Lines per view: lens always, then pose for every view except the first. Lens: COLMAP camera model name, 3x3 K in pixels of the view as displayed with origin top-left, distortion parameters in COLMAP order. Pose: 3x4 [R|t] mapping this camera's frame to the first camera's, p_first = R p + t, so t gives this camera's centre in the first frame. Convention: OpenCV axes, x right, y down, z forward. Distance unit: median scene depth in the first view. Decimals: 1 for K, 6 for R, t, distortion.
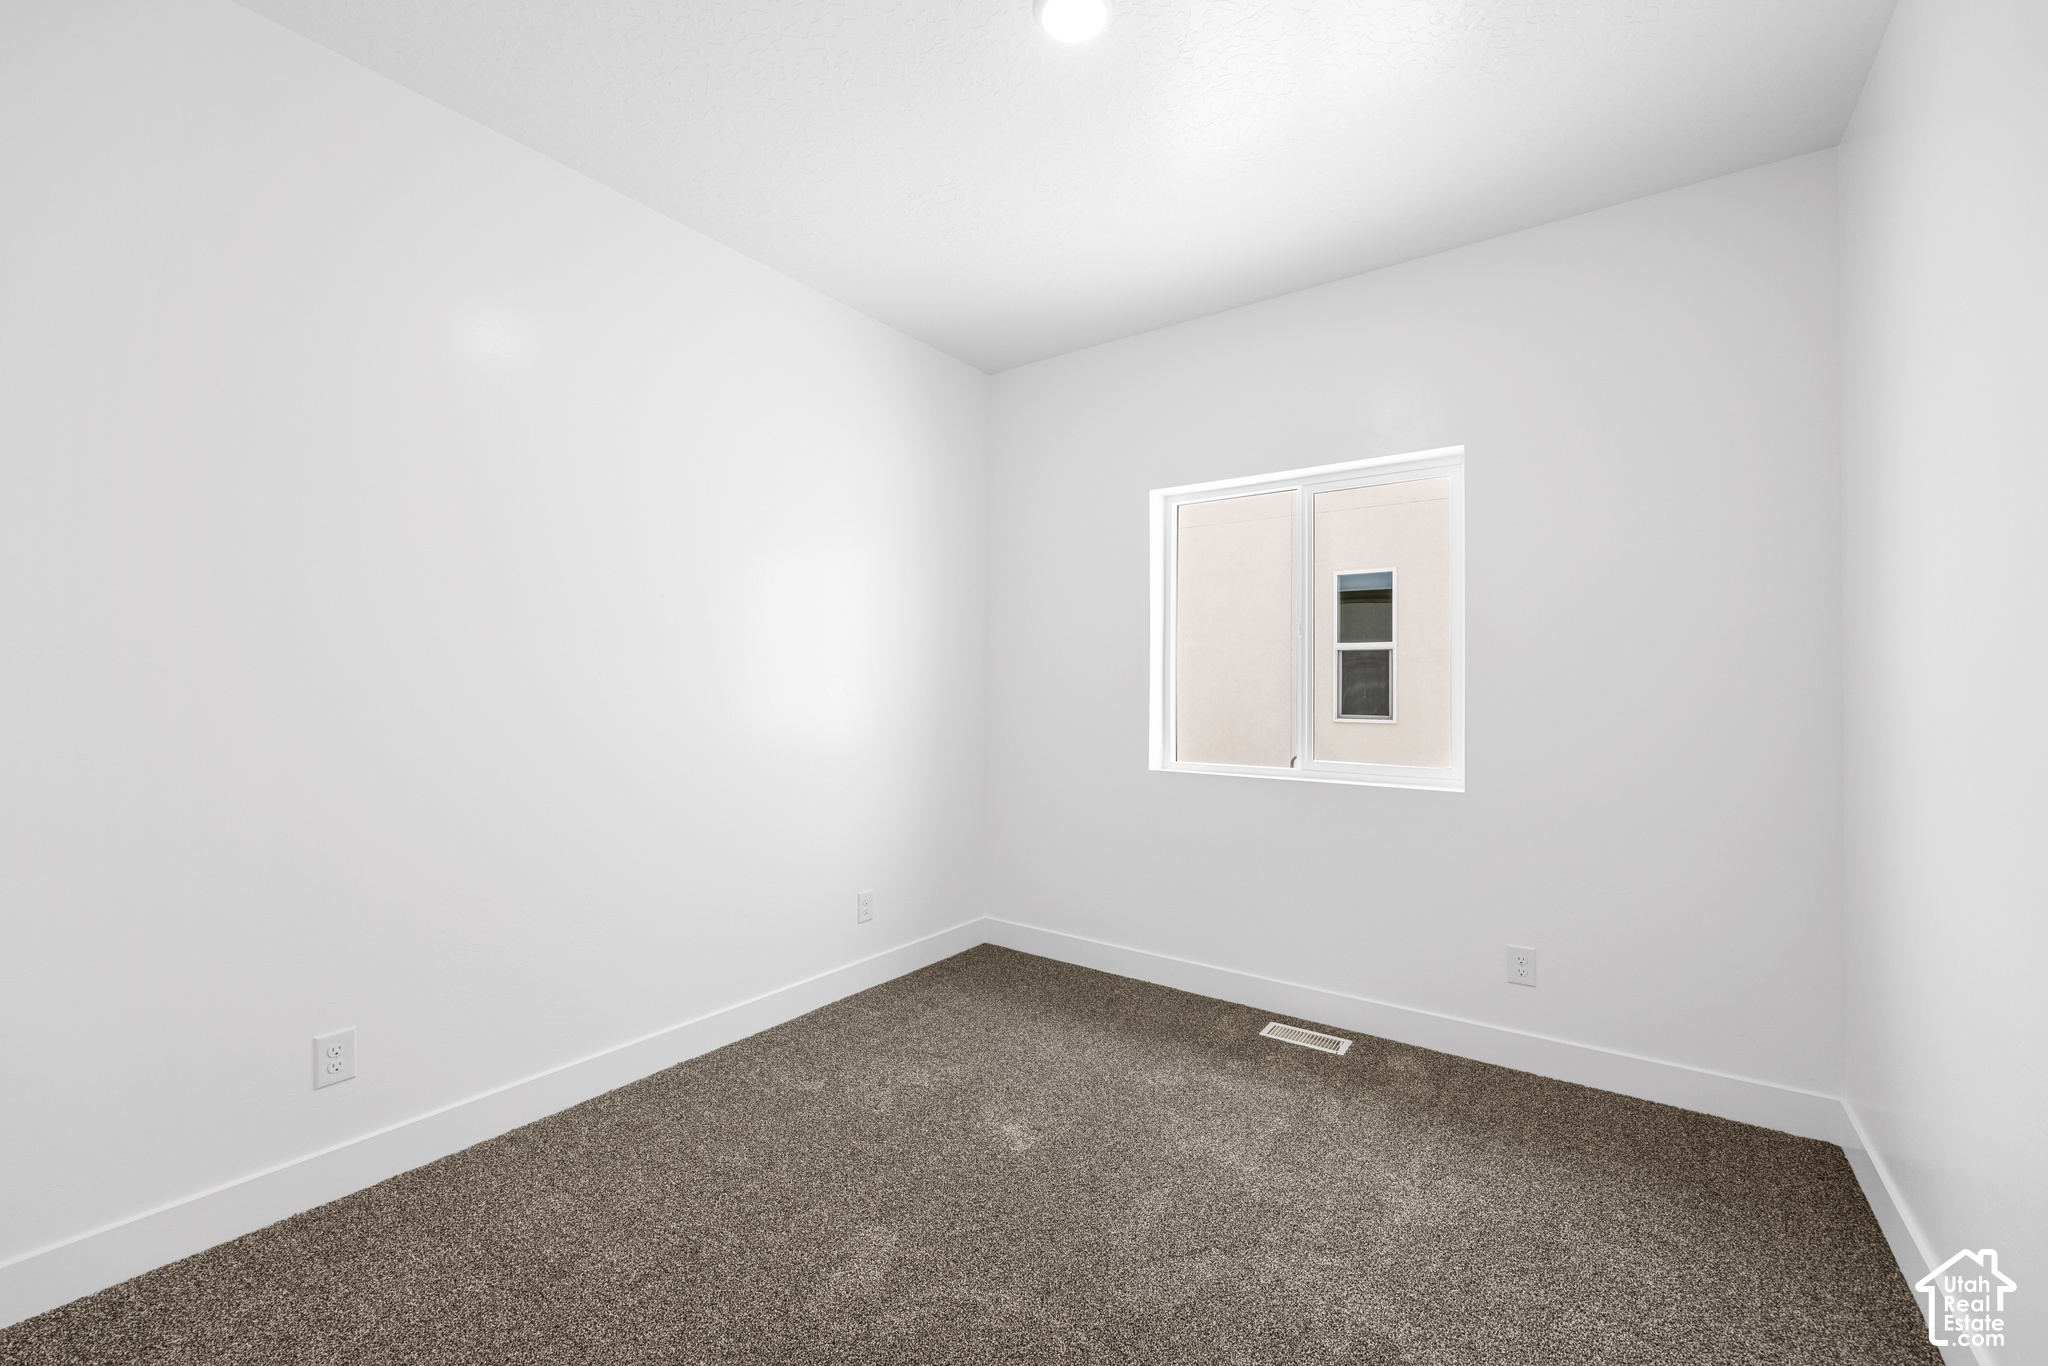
lens RADIAL K [[818.2, 0, 1024.0], [0, 818.2, 683.0], [0, 0, 1]] dist [-0.000068, -0.000008]
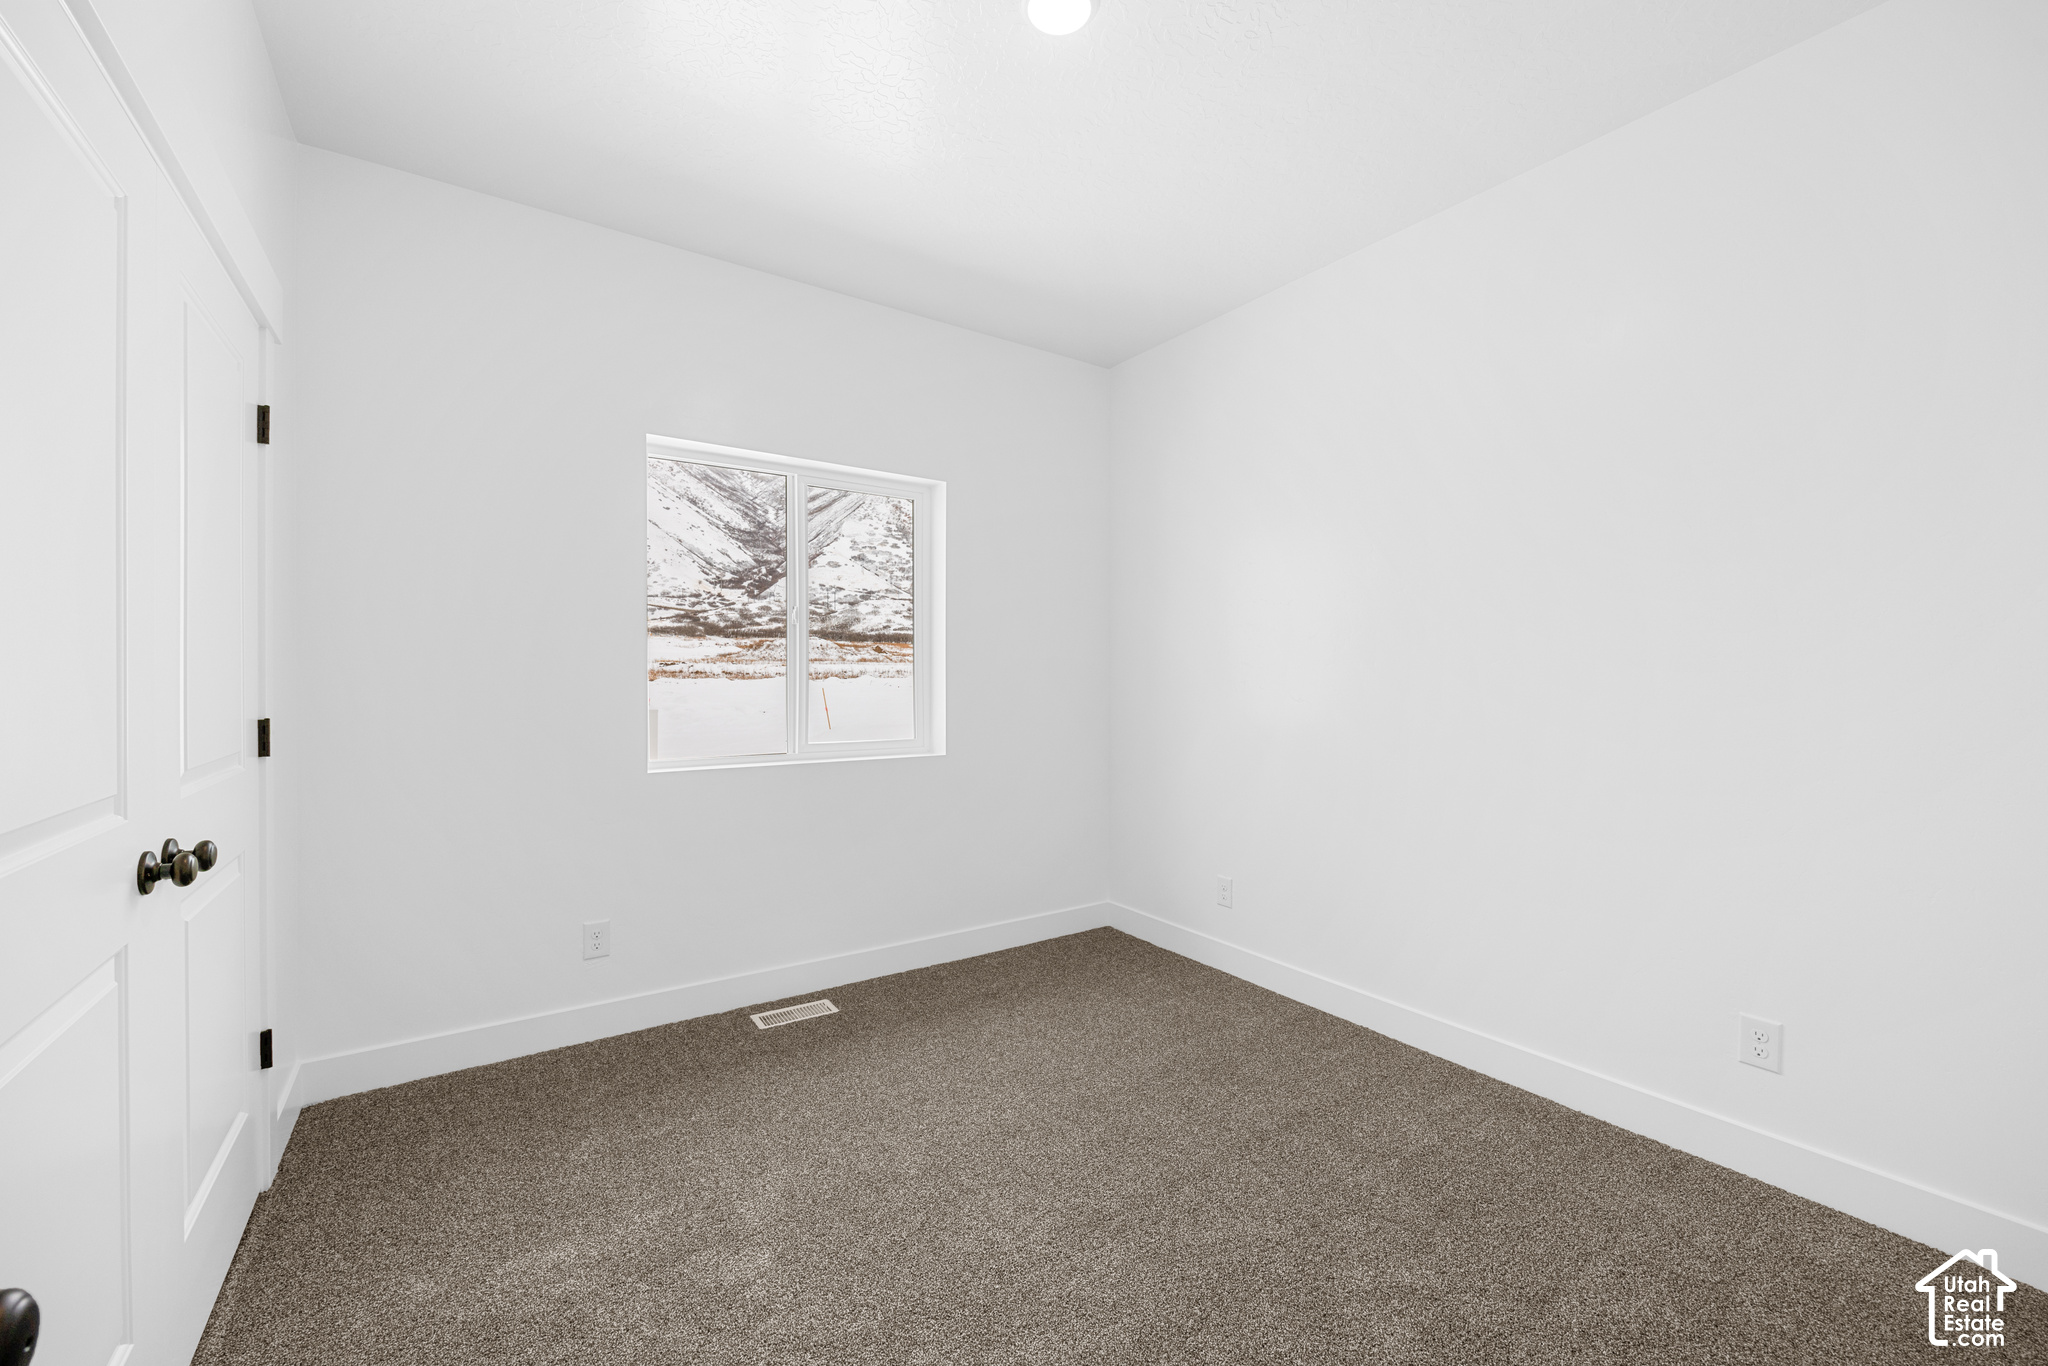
lens RADIAL K [[818.2, 0, 1024.0], [0, 818.2, 683.0], [0, 0, 1]] dist [-0.000068, -0.000008]
pose [[0.333551, -0.008228, 0.942696, -0.542056], [-0.008938, 0.999889, 0.011890, 0.001330], [-0.942690, -0.012392, 0.333440, 0.396343]]
